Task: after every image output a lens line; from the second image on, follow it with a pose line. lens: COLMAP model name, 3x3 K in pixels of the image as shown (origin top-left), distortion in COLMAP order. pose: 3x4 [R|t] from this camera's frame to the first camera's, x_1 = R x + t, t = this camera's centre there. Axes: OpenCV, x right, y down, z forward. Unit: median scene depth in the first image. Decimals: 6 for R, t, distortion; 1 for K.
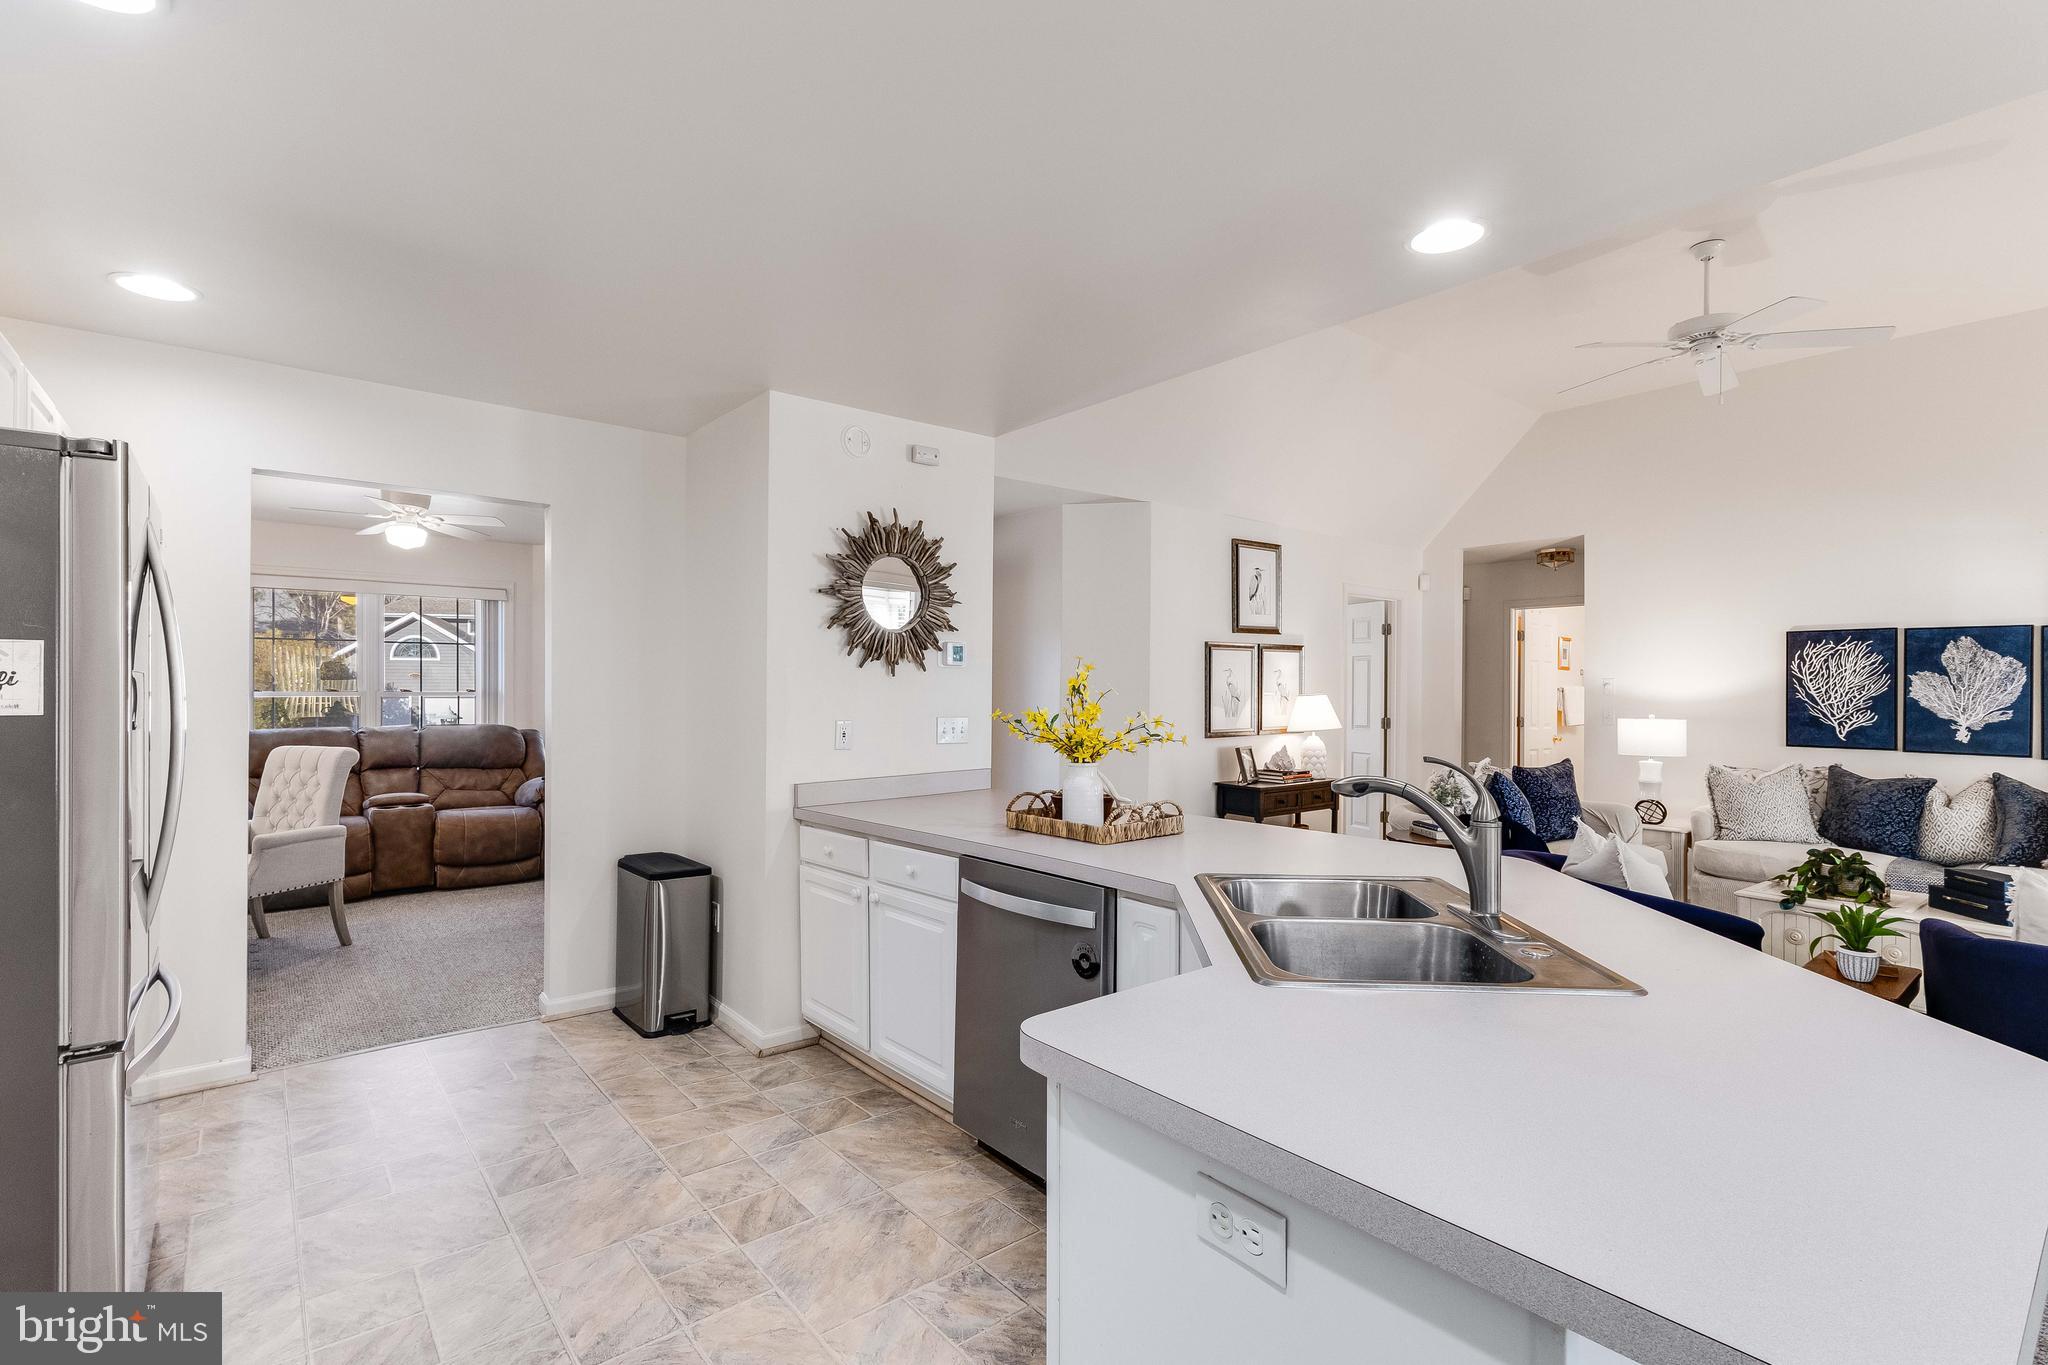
lens RADIAL K [[946.1, 0, 1027.5], [0, 946.1, 689.5], [0, 0, 1]] dist [0.000999, 0.002453]
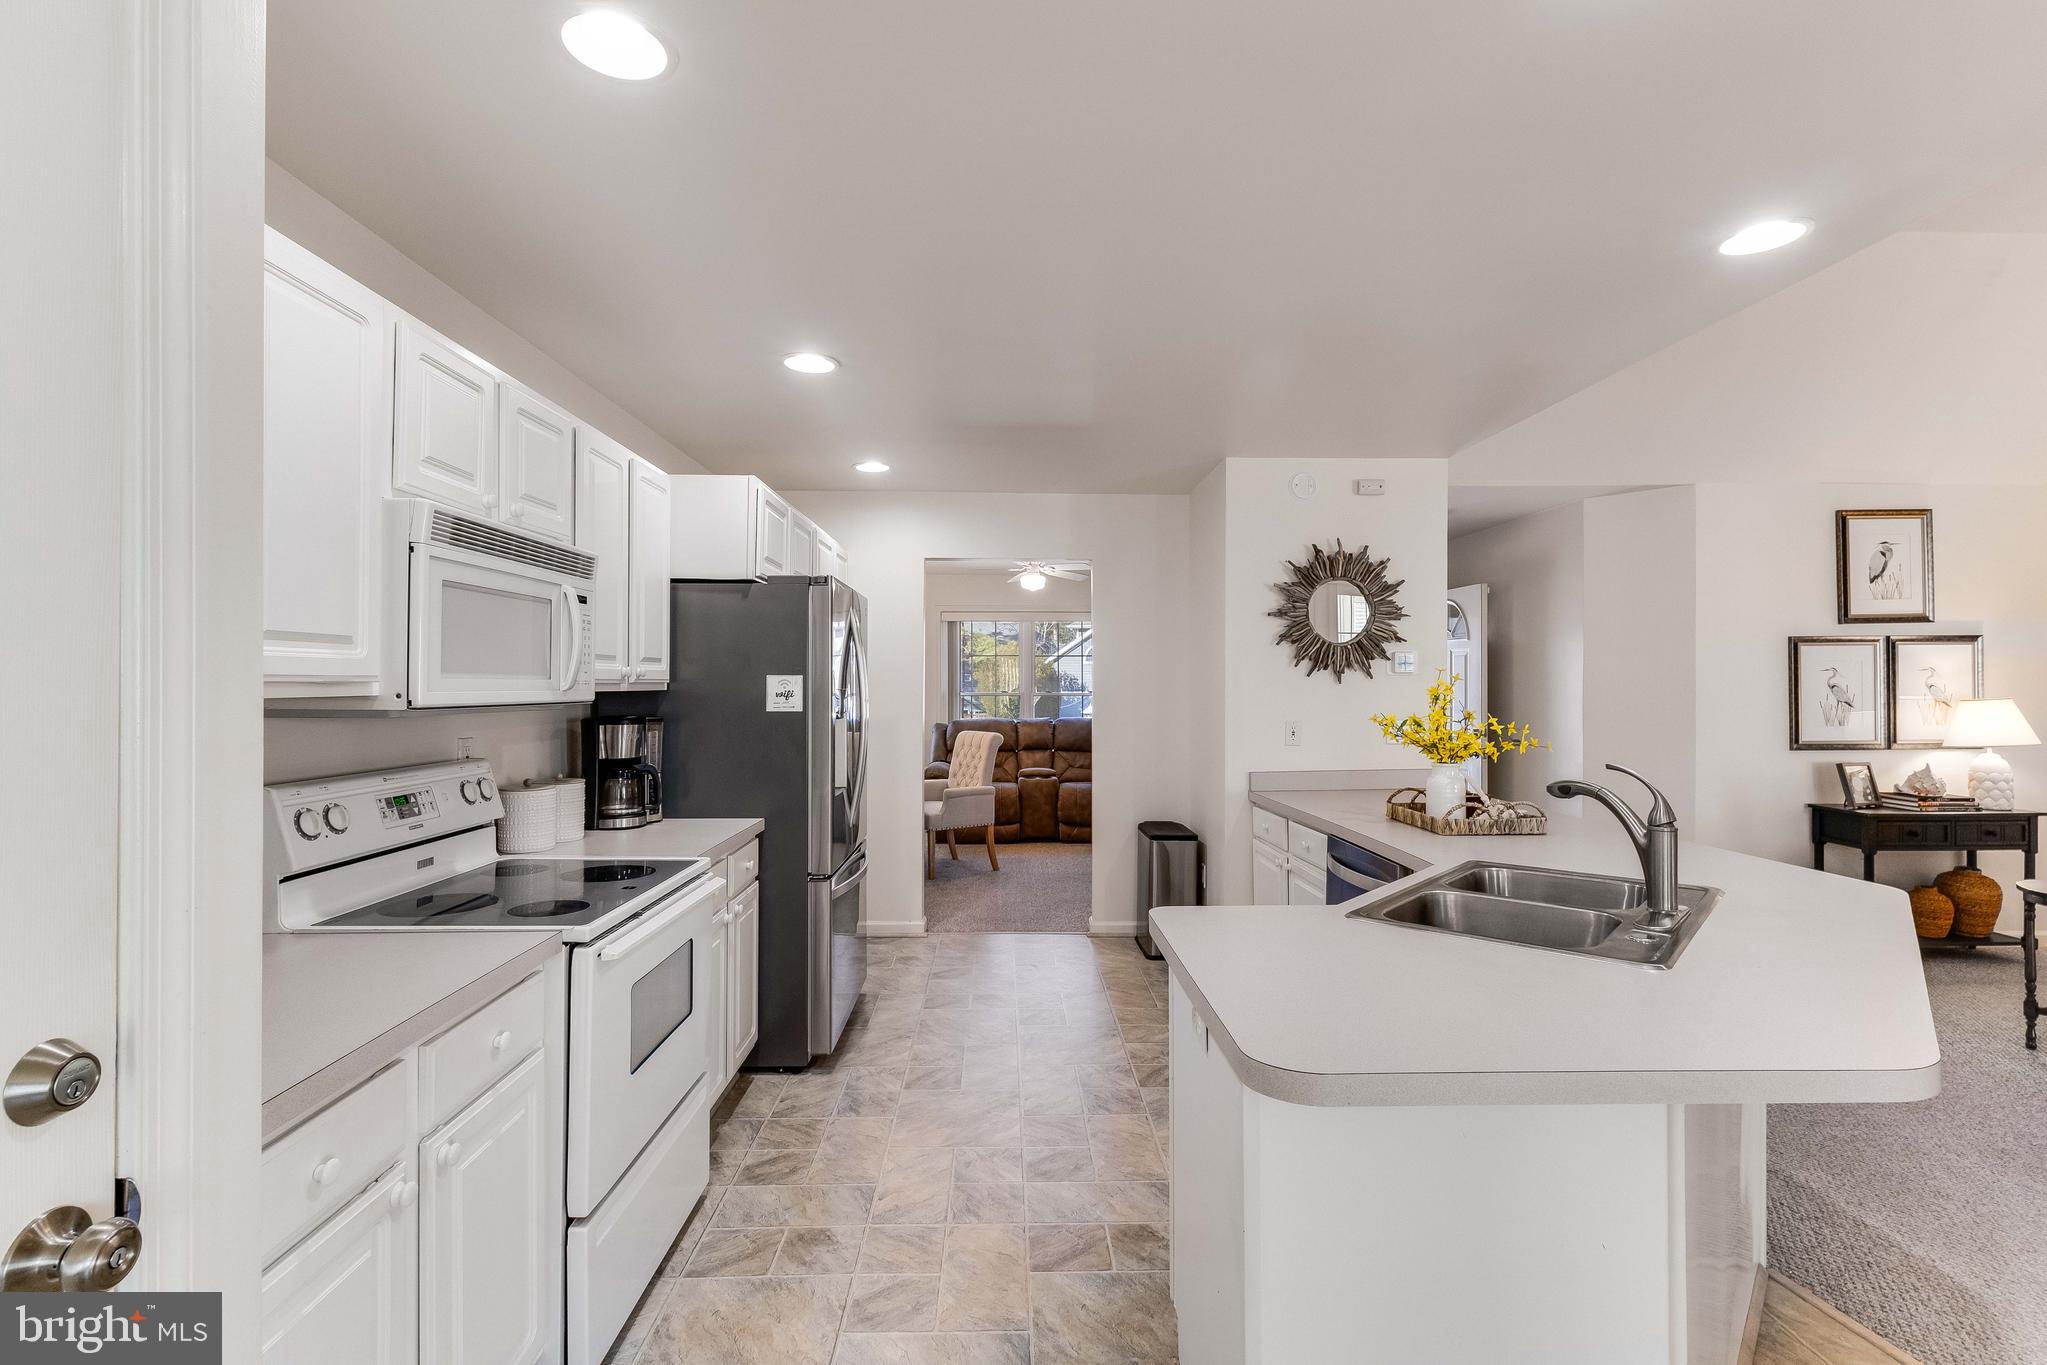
lens RADIAL K [[945.7, 0, 1028.4], [0, 945.7, 676.1], [0, 0, 1]] dist [0.000999, 0.002453]
pose [[0.789424, -0.009744, -0.613771, 0.183398], [0.002587, 0.999918, -0.012548, -0.006645], [0.613843, 0.008318, 0.789384, -0.096870]]
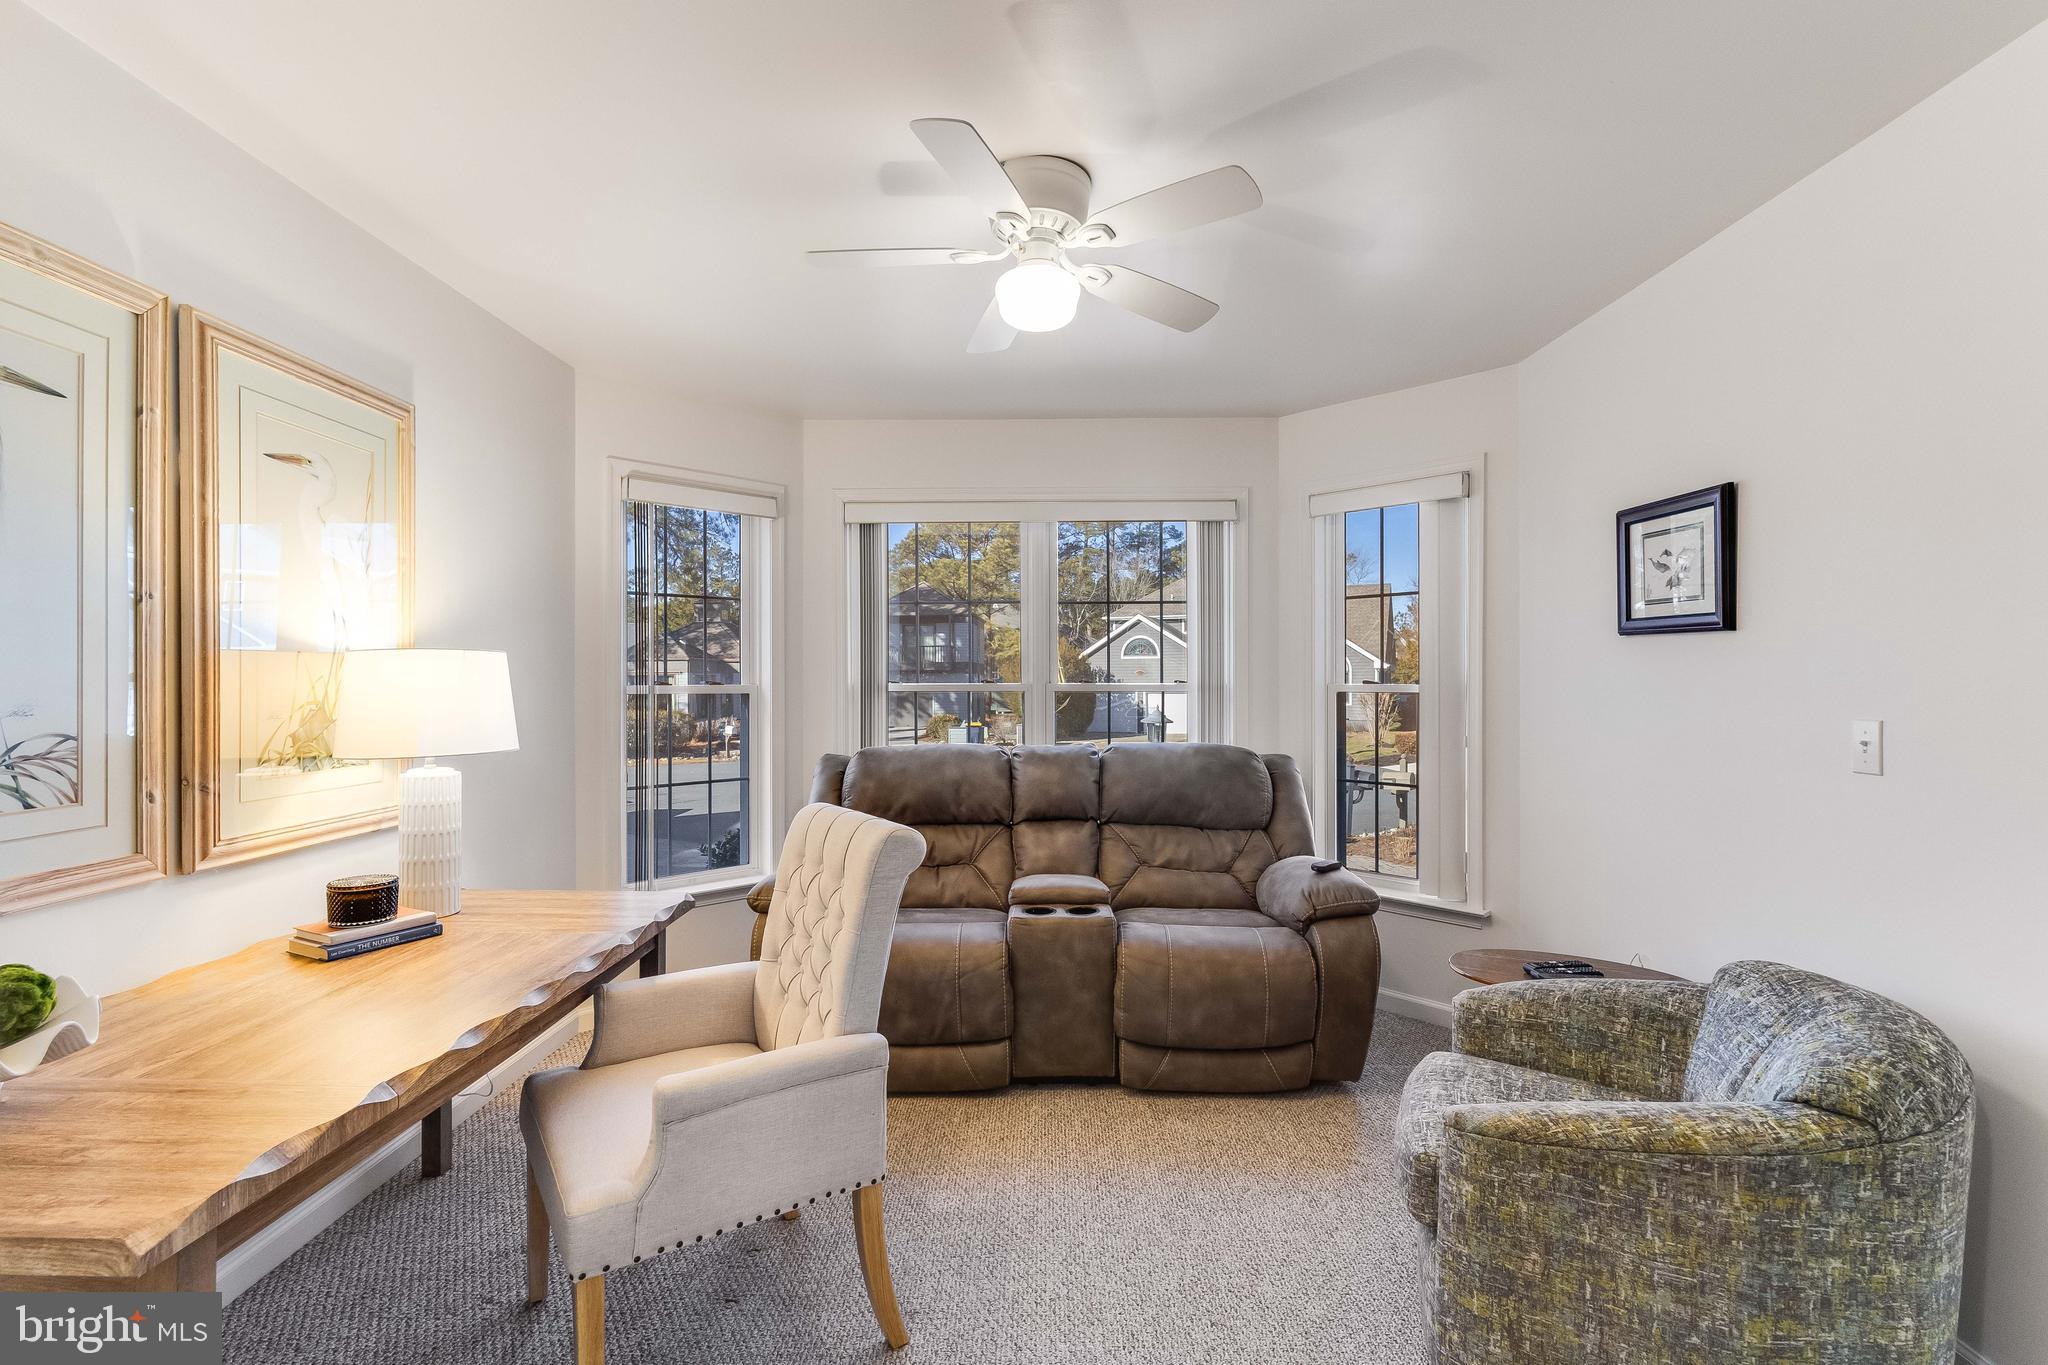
lens RADIAL K [[946.1, 0, 1019.8], [0, 946.1, 681.5], [0, 0, 1]] dist [0.000999, 0.002453]
pose [[0.761750, -0.006394, -0.647839, -0.380661], [0.003959, 0.999979, -0.005215, 0.003726], [0.647859, 0.001408, 0.761759, 0.654040]]
